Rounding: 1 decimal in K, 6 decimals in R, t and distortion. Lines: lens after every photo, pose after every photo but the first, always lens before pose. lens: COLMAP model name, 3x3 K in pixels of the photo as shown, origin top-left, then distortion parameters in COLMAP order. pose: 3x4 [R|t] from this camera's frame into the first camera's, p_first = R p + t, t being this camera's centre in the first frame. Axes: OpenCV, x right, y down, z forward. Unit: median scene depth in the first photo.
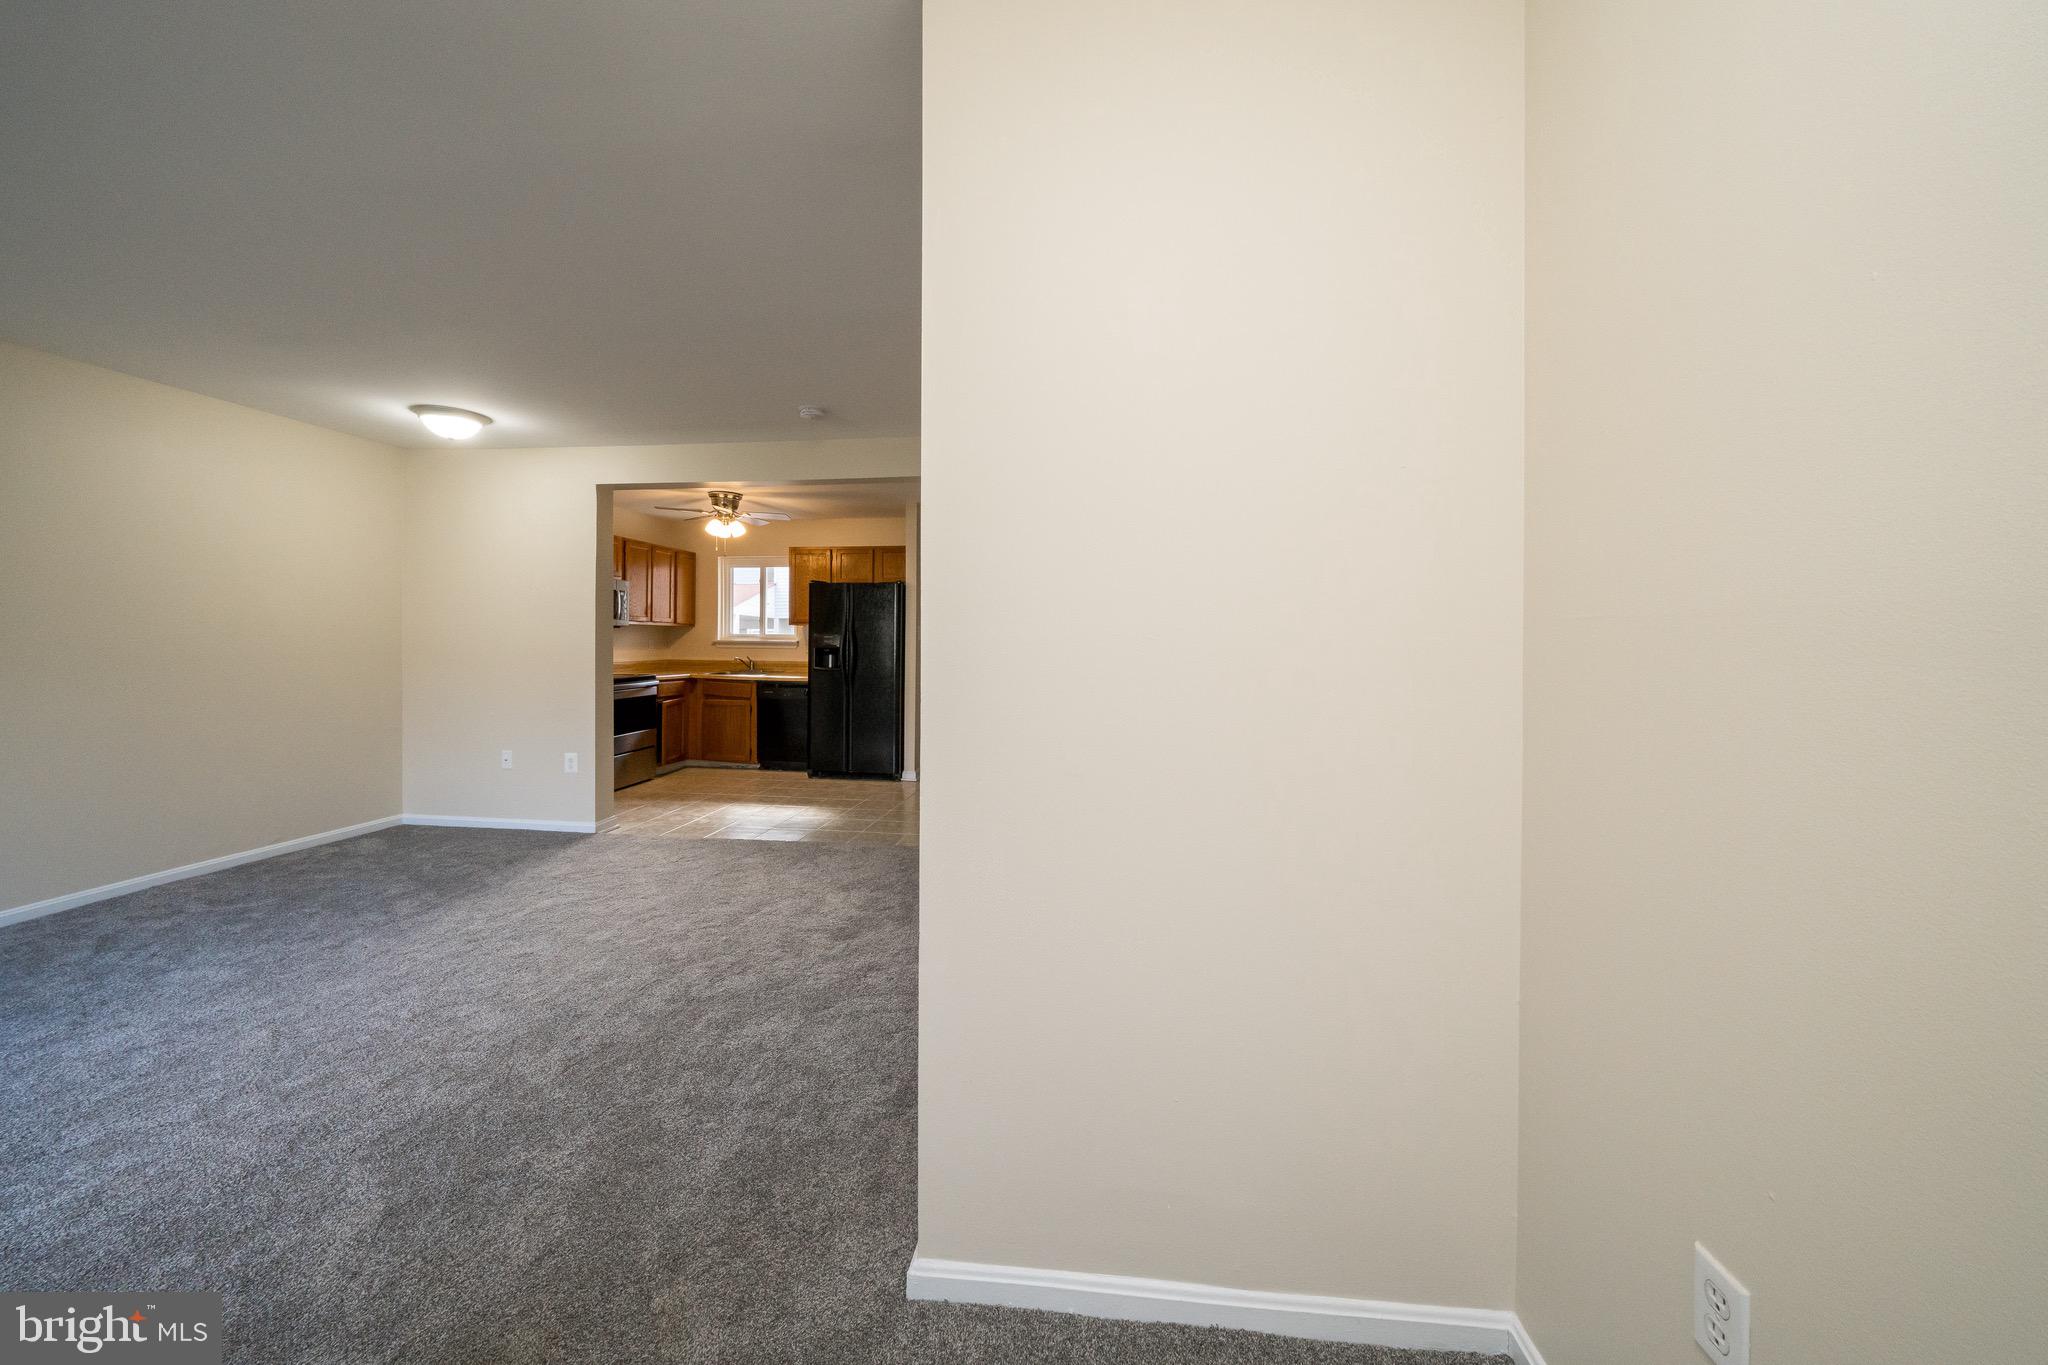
lens RADIAL K [[720.4, 0, 1027.7], [0, 720.4, 638.7], [0, 0, 1]] dist [-0.001612, -0.000055]
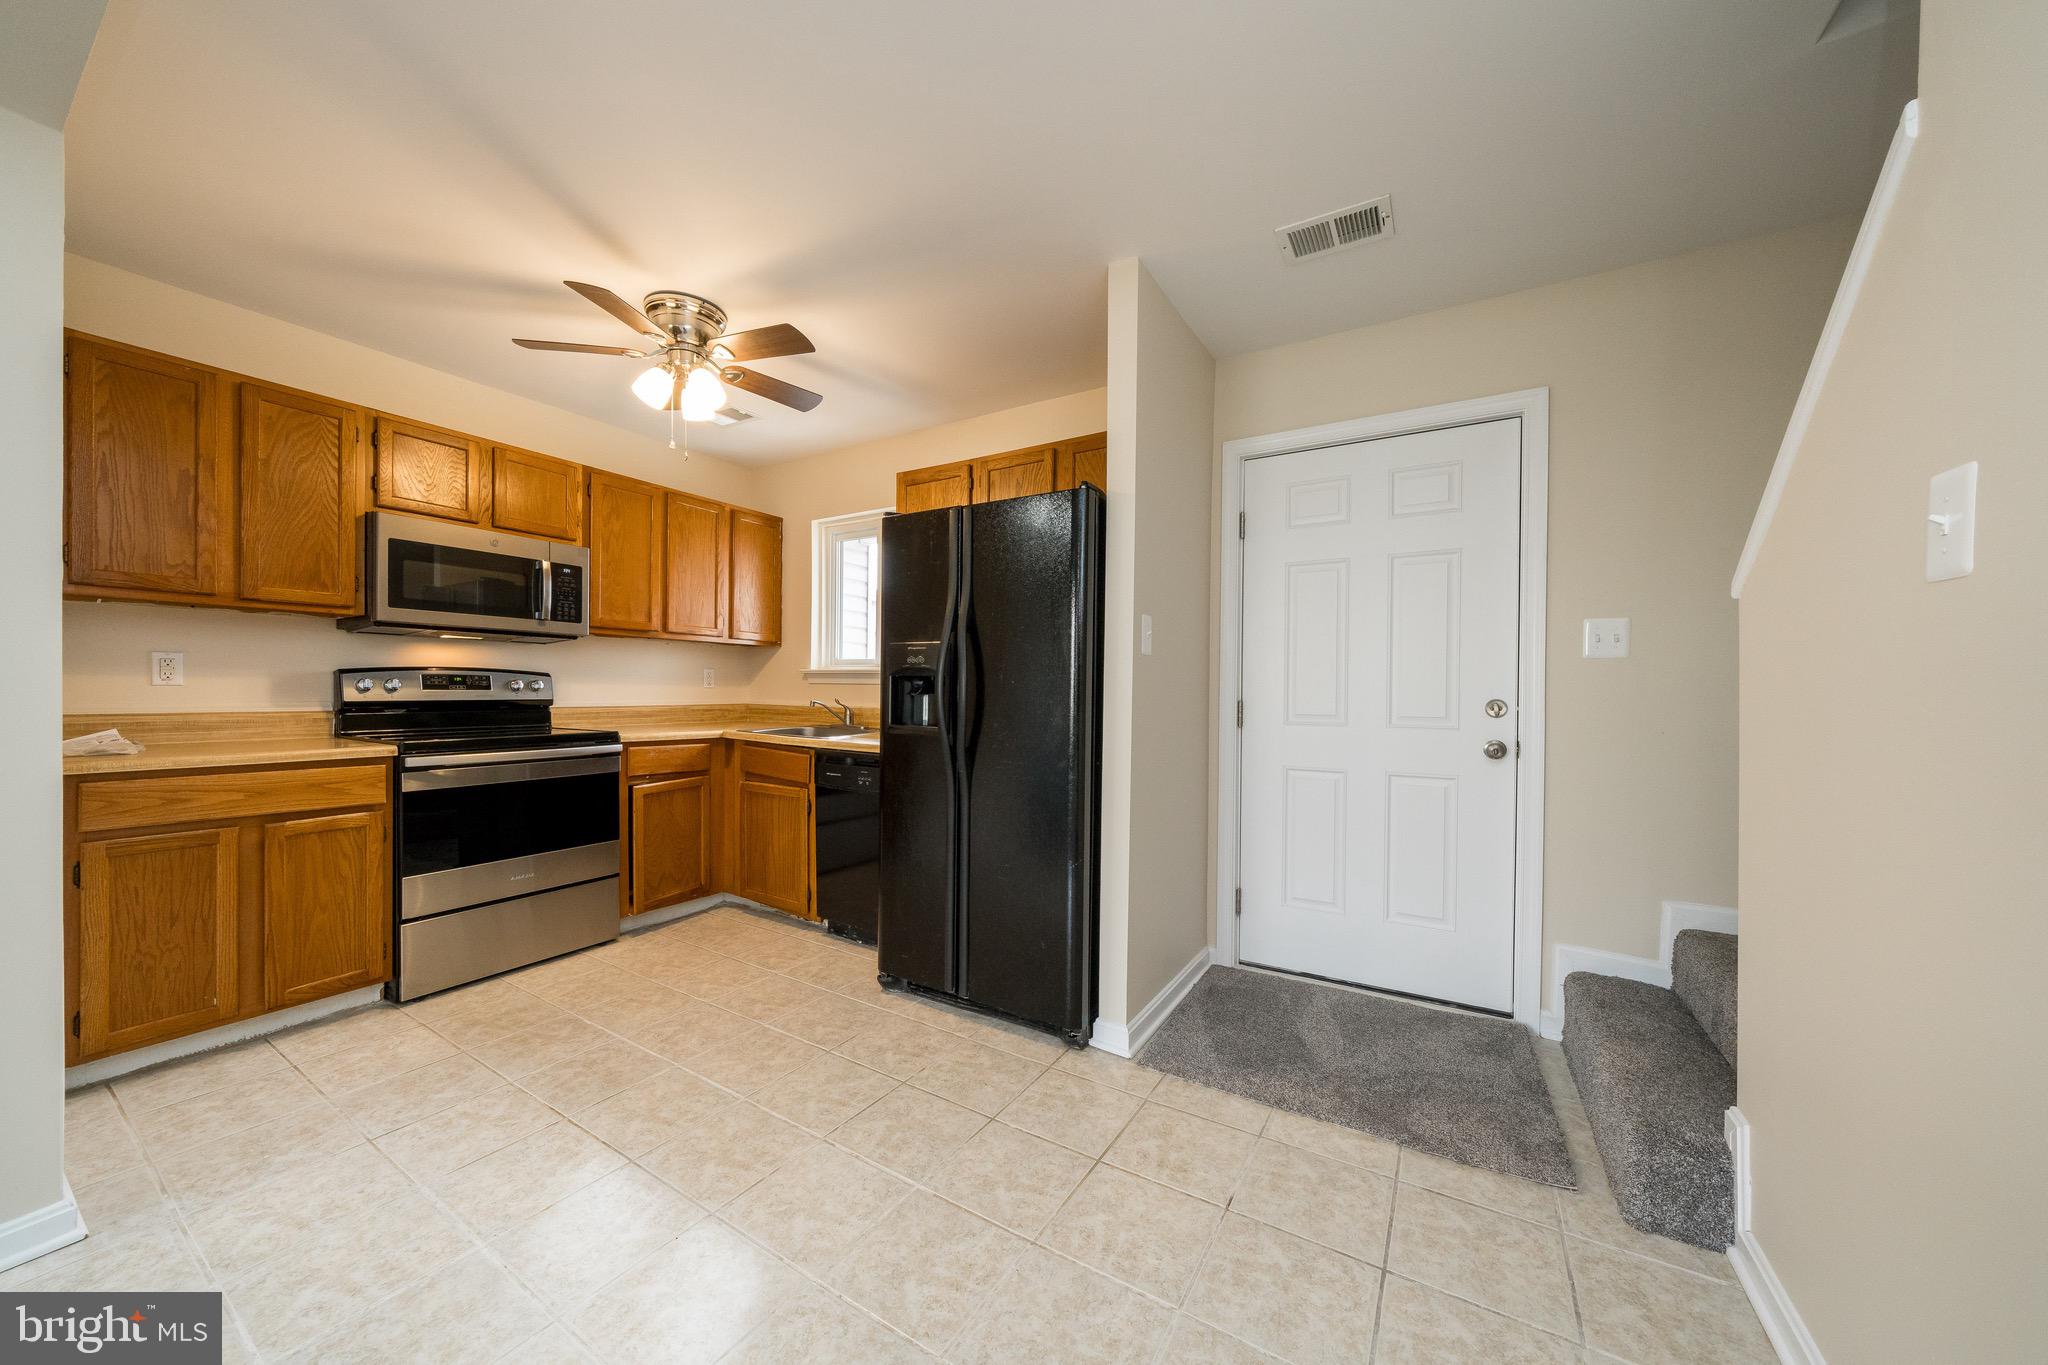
lens RADIAL K [[712.5, 0, 1022.4], [0, 712.5, 697.6], [0, 0, 1]] dist [-0.002061, -0.000295]
pose [[0.906567, 0.007028, -0.422003, -0.057594], [-0.002815, 0.999940, 0.010607, 0.020257], [0.422052, -0.008428, 0.906532, 0.669595]]
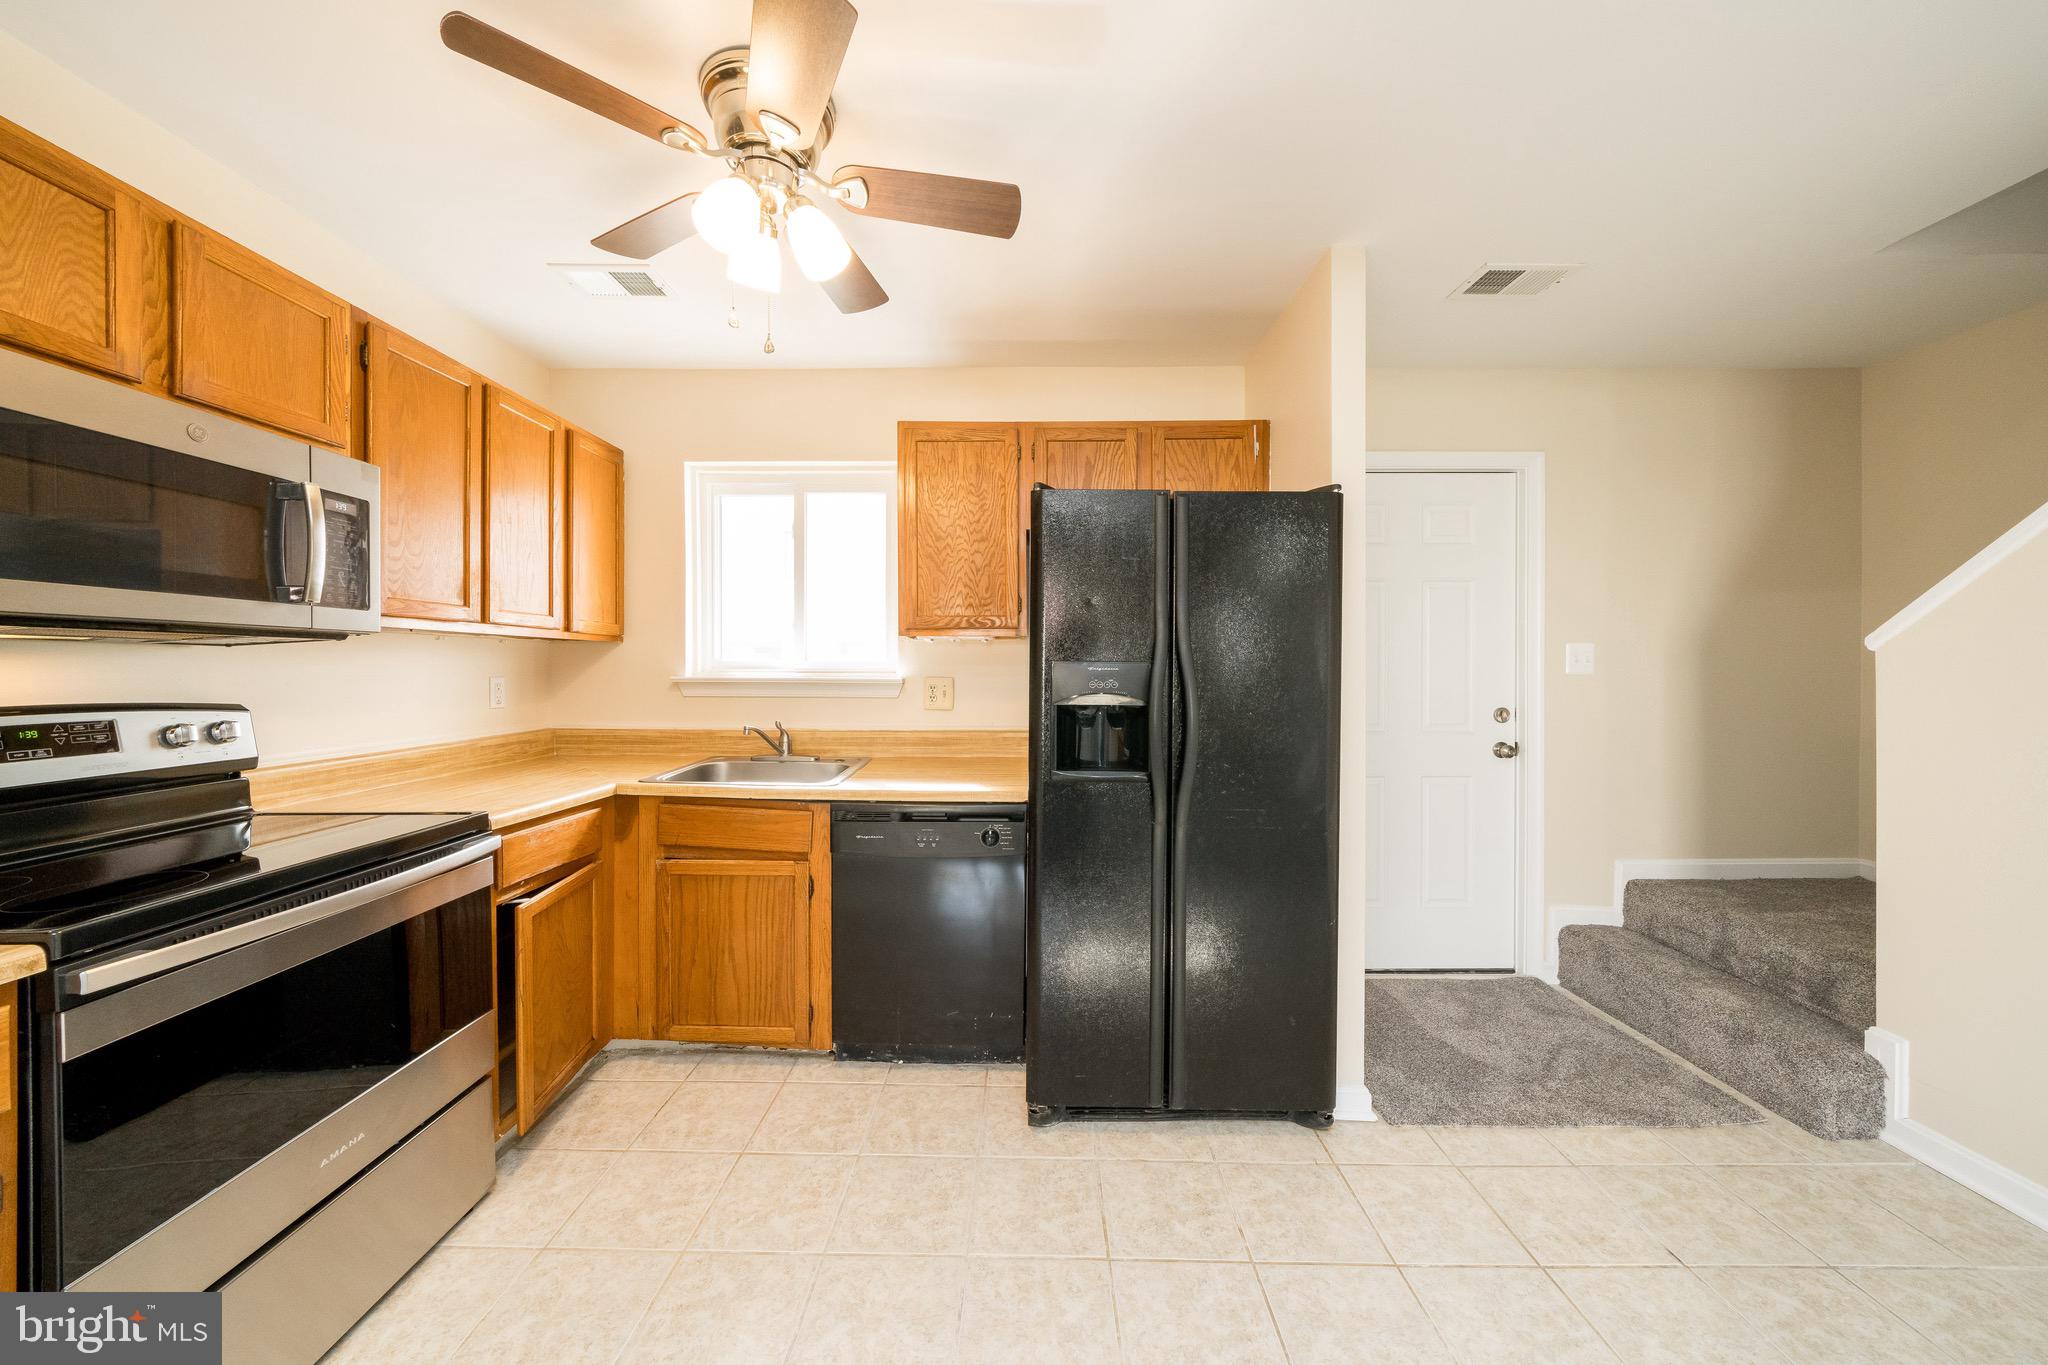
lens RADIAL K [[702.3, 0, 1024.0], [0, 702.3, 670.0], [0, 0, 1]] dist [-0.001469, -0.000061]
pose [[0.994081, -0.005560, 0.108501, -0.342111], [0.004376, 0.999928, 0.011152, -0.005893], [-0.108556, -0.010611, 0.994034, 0.711657]]
